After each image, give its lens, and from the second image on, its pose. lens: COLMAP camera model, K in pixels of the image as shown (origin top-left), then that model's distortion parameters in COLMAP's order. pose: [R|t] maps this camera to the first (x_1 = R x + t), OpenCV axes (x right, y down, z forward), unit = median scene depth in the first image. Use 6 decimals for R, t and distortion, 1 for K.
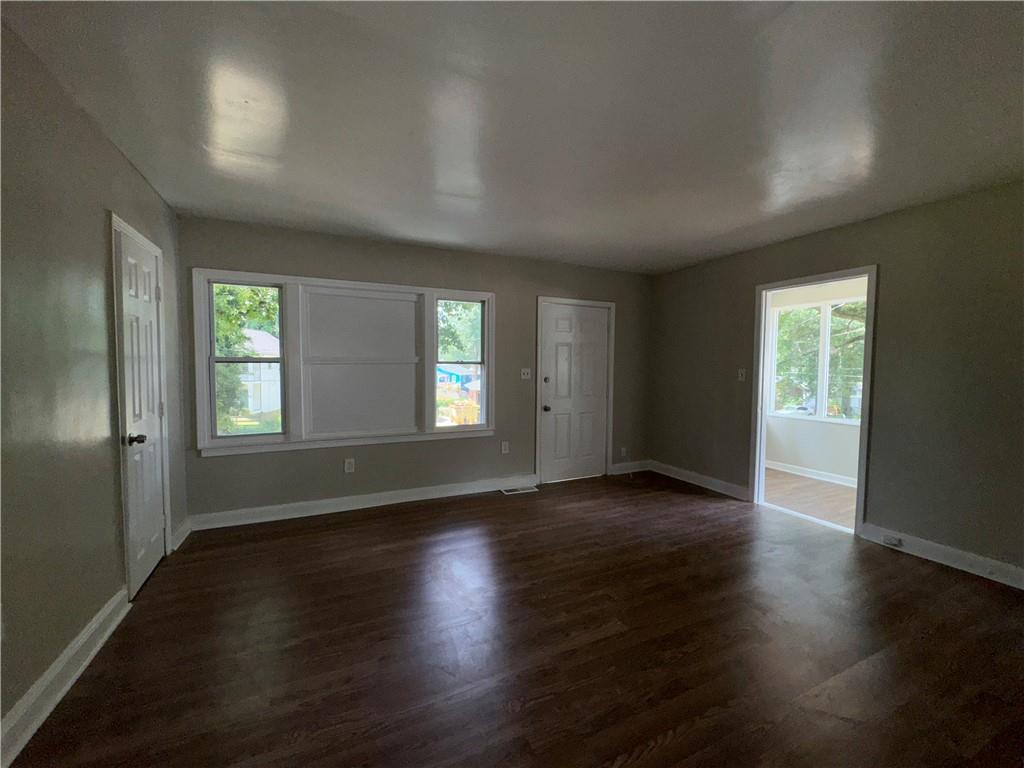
lens RADIAL K [[407.9, 0, 512.0], [0, 407.9, 384.0], [0, 0, 1]] dist [-0.000989, -0.000028]
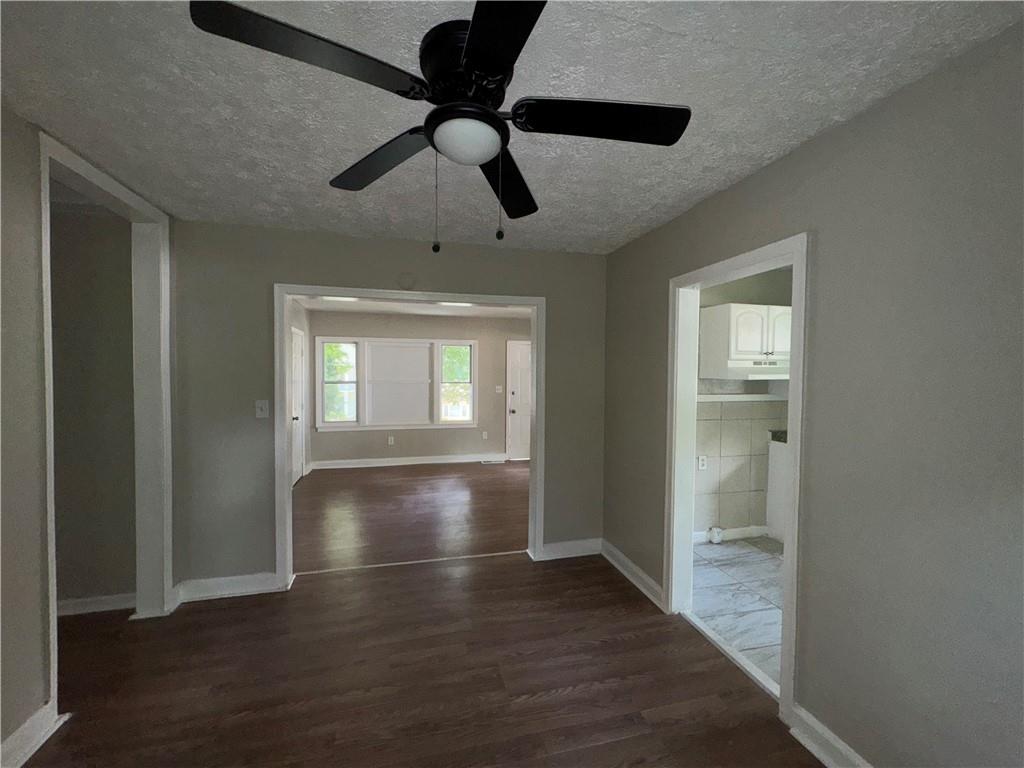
lens RADIAL K [[407.9, 0, 512.0], [0, 407.9, 384.0], [0, 0, 1]] dist [-0.000989, -0.000028]
pose [[0.982681, 0.004356, -0.185256, 0.428028], [-0.008585, 0.999720, -0.022033, -0.012744], [0.185109, 0.023242, 0.982443, -0.626633]]
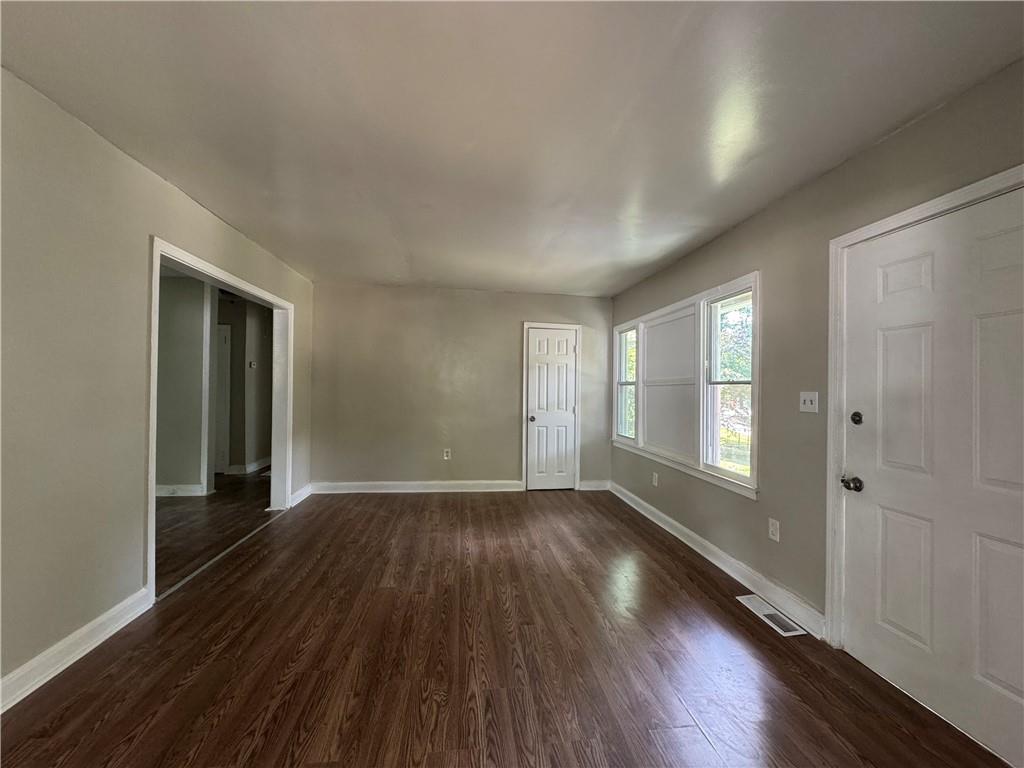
lens RADIAL K [[407.9, 0, 512.0], [0, 407.9, 384.0], [0, 0, 1]] dist [-0.000989, -0.000028]
pose [[-0.309234, -0.020319, -0.950769, 0.712217], [-0.065358, 0.997862, -0.000068, -0.026380], [0.948737, 0.062119, -0.309901, 0.906887]]
